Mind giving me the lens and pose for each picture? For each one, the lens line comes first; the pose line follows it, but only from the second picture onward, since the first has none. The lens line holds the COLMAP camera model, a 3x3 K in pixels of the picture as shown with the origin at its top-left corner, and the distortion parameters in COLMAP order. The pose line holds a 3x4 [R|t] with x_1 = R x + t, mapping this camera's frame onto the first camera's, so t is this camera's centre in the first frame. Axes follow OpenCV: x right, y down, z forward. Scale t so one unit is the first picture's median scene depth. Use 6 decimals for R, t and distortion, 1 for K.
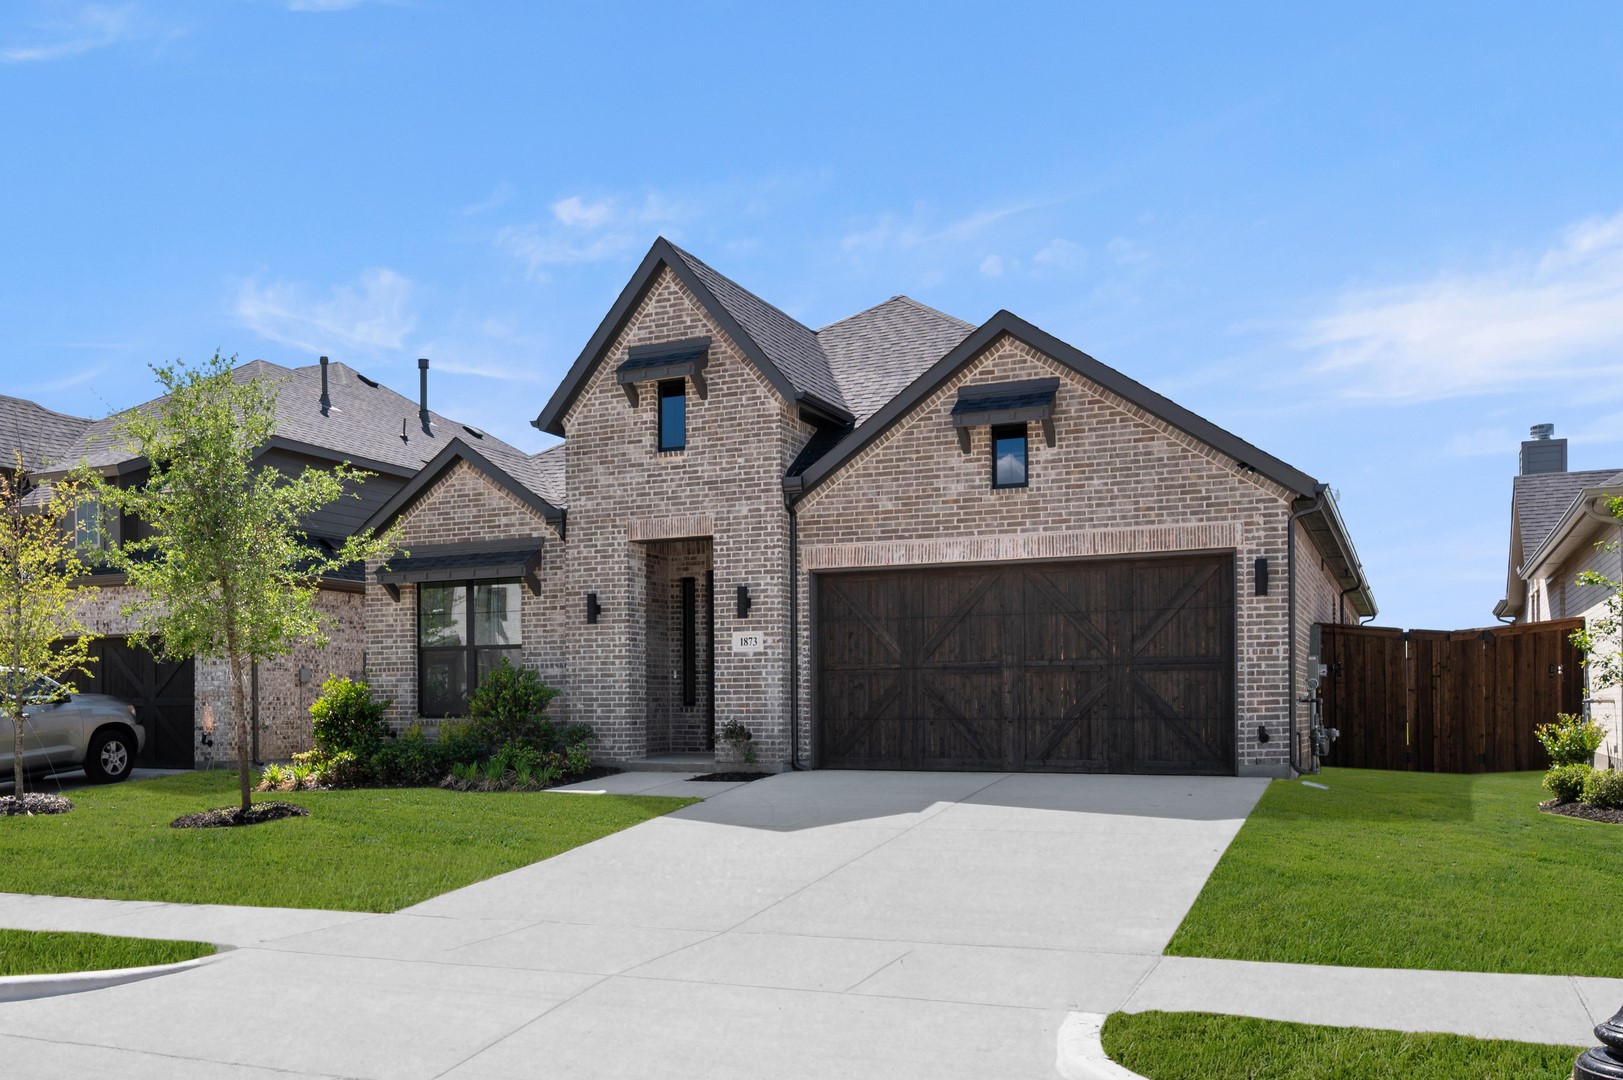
lens RADIAL K [[973.7, 0, 811.2], [0, 973.7, 520.5], [0, 0, 1]] dist [0.000438, 0.000457]
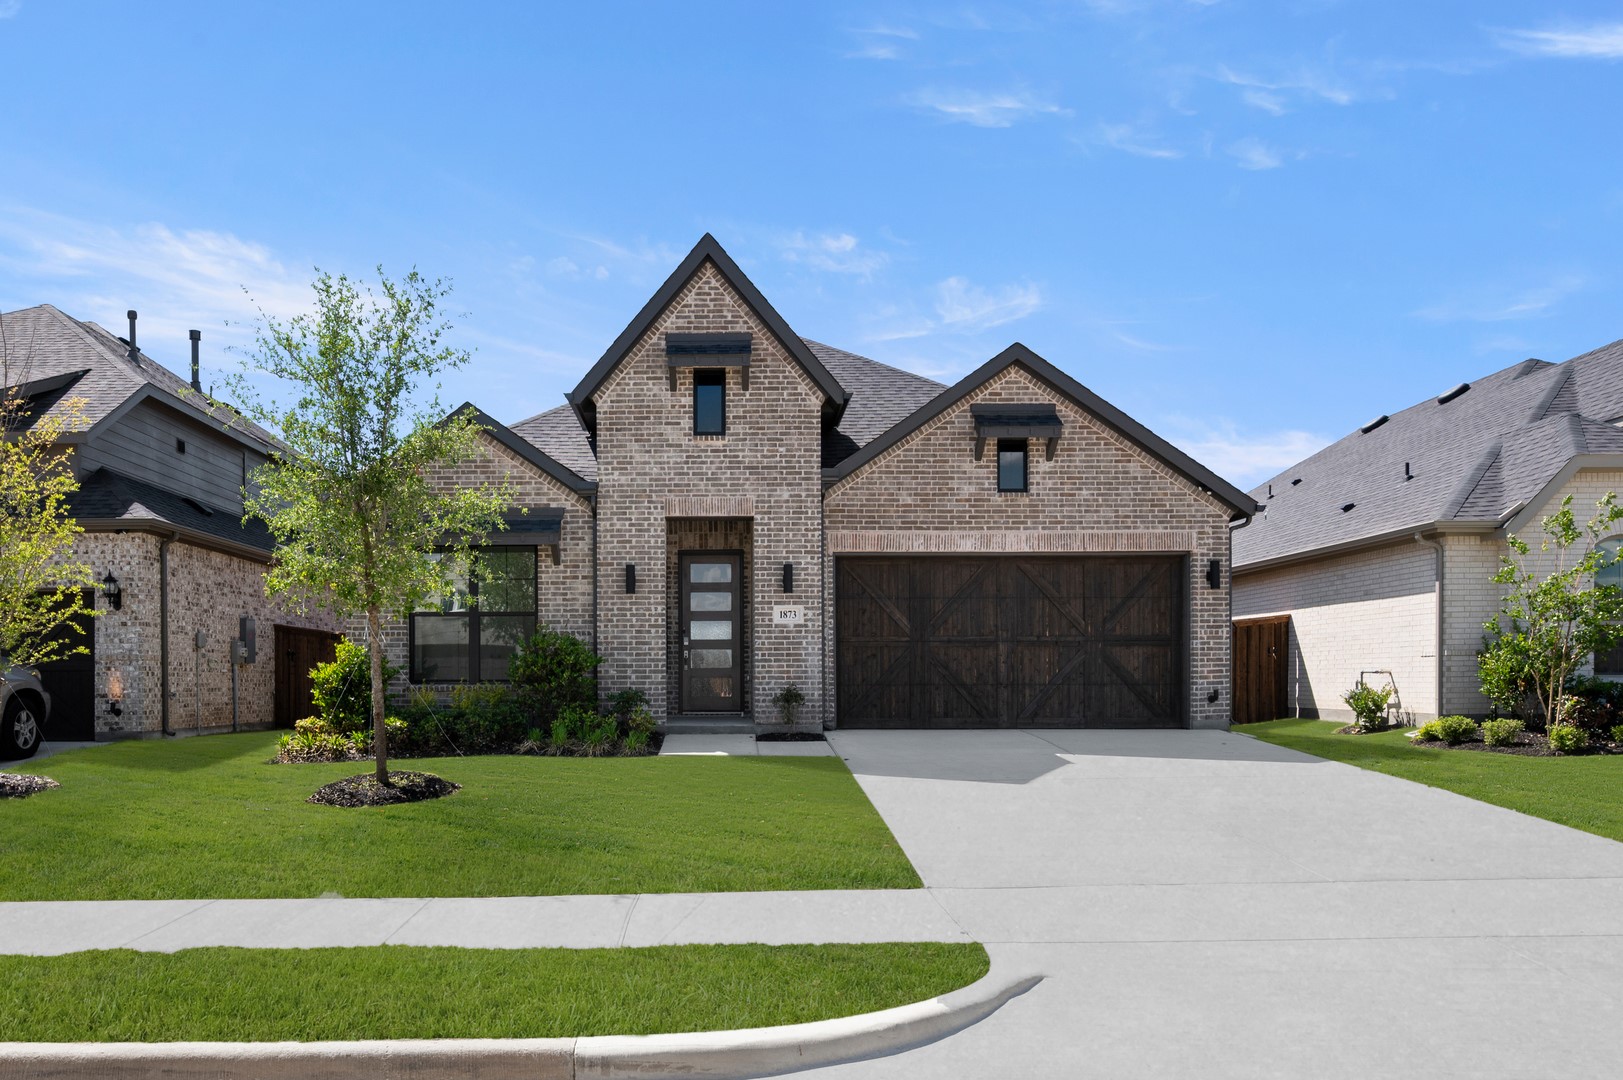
lens RADIAL K [[801.9, 0, 811.5], [0, 801.9, 540.0], [0, 0, 1]] dist [0.000565, -0.000221]
pose [[0.950692, 0.055726, 0.305089, -0.319054], [-0.061362, 0.998076, 0.008908, 0.030577], [-0.304006, -0.027189, 0.952282, 0.131057]]
